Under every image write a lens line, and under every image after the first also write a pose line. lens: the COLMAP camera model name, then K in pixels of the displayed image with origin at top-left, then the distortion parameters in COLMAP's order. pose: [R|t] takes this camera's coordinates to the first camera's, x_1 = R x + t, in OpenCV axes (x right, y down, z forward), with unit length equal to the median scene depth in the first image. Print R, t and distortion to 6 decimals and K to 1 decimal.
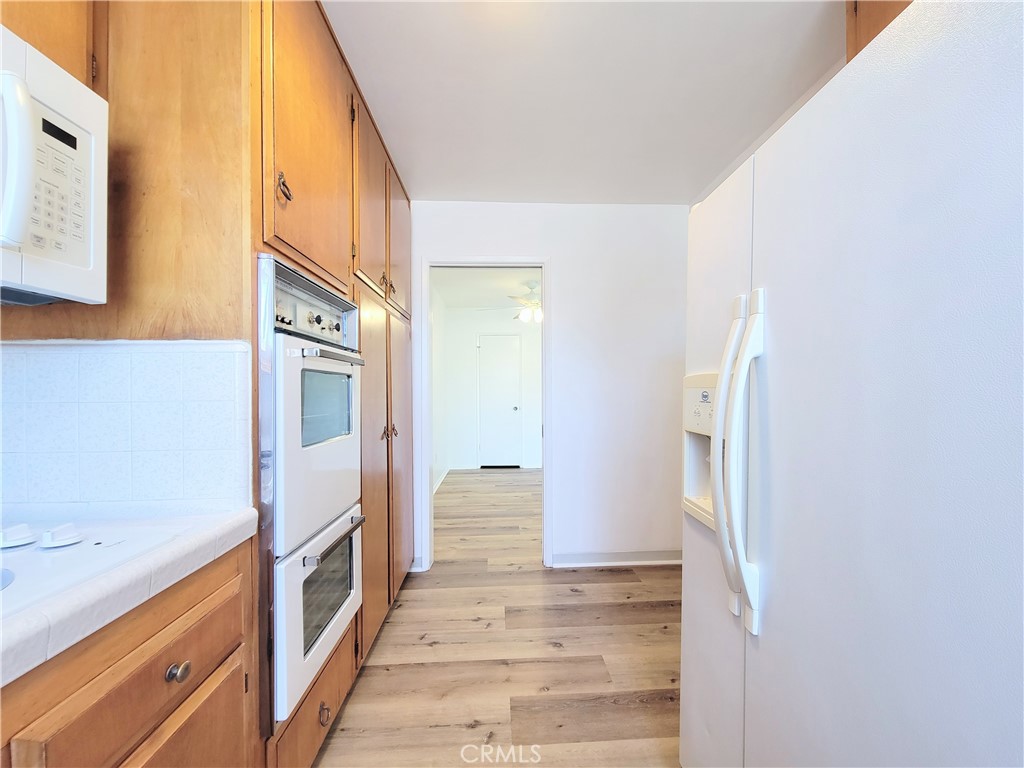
lens RADIAL K [[414.9, 0, 519.4], [0, 414.9, 391.0], [0, 0, 1]] dist [0.002420, -0.003884]
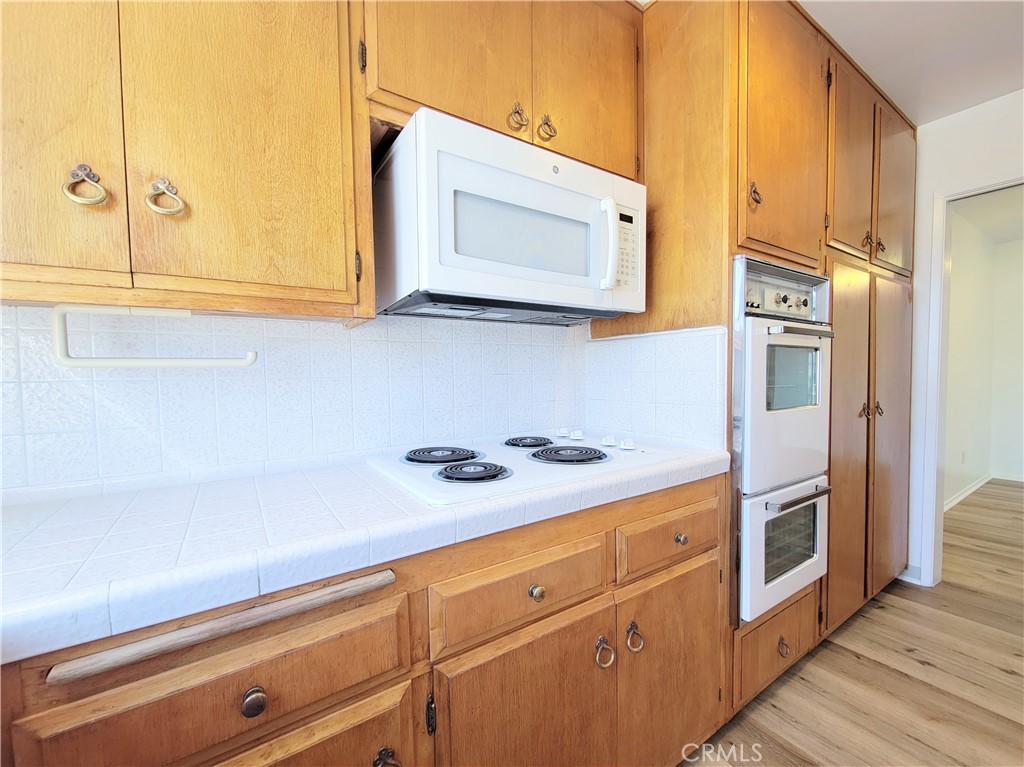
lens RADIAL K [[422.9, 0, 518.9], [0, 422.9, 390.1], [0, 0, 1]] dist [0.006079, -0.002780]
pose [[0.513247, 0.034066, -0.857565, 0.147692], [0.008229, 0.998971, 0.044608, 0.016620], [0.858202, -0.029952, 0.512438, -0.223965]]
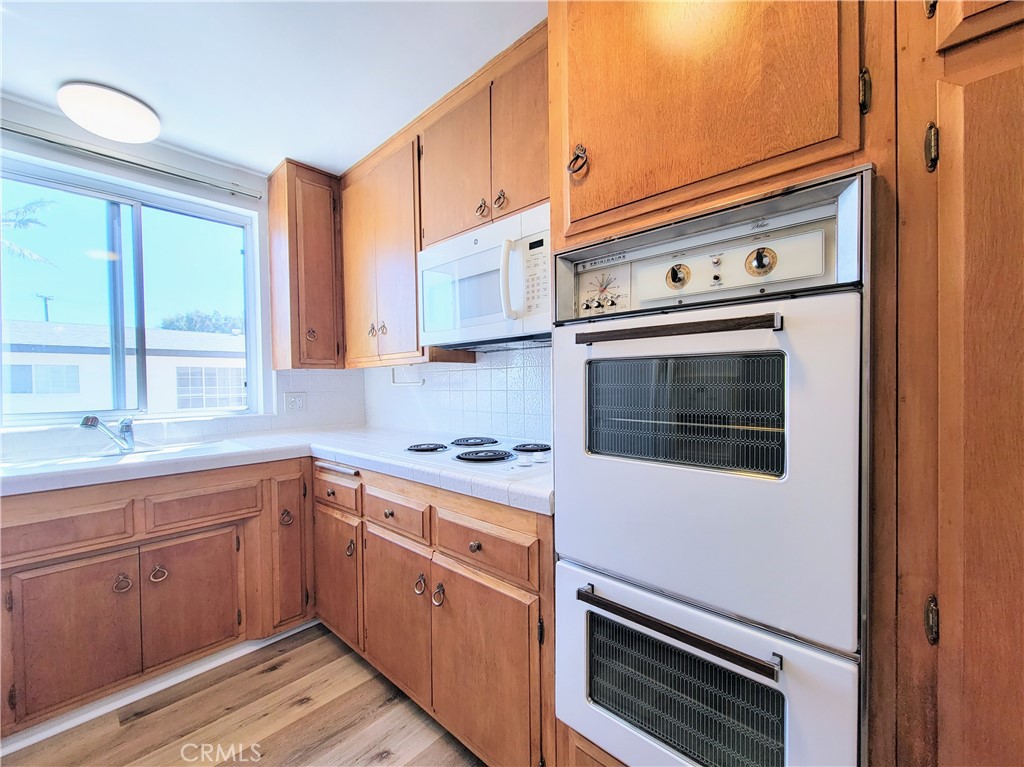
lens RADIAL K [[422.9, 0, 518.9], [0, 422.9, 390.1], [0, 0, 1]] dist [0.006079, -0.002780]
pose [[-0.717272, 0.022494, -0.696430, 0.170475], [0.013266, 0.999738, 0.018627, -0.008937], [0.696667, 0.004122, -0.717383, 1.499202]]
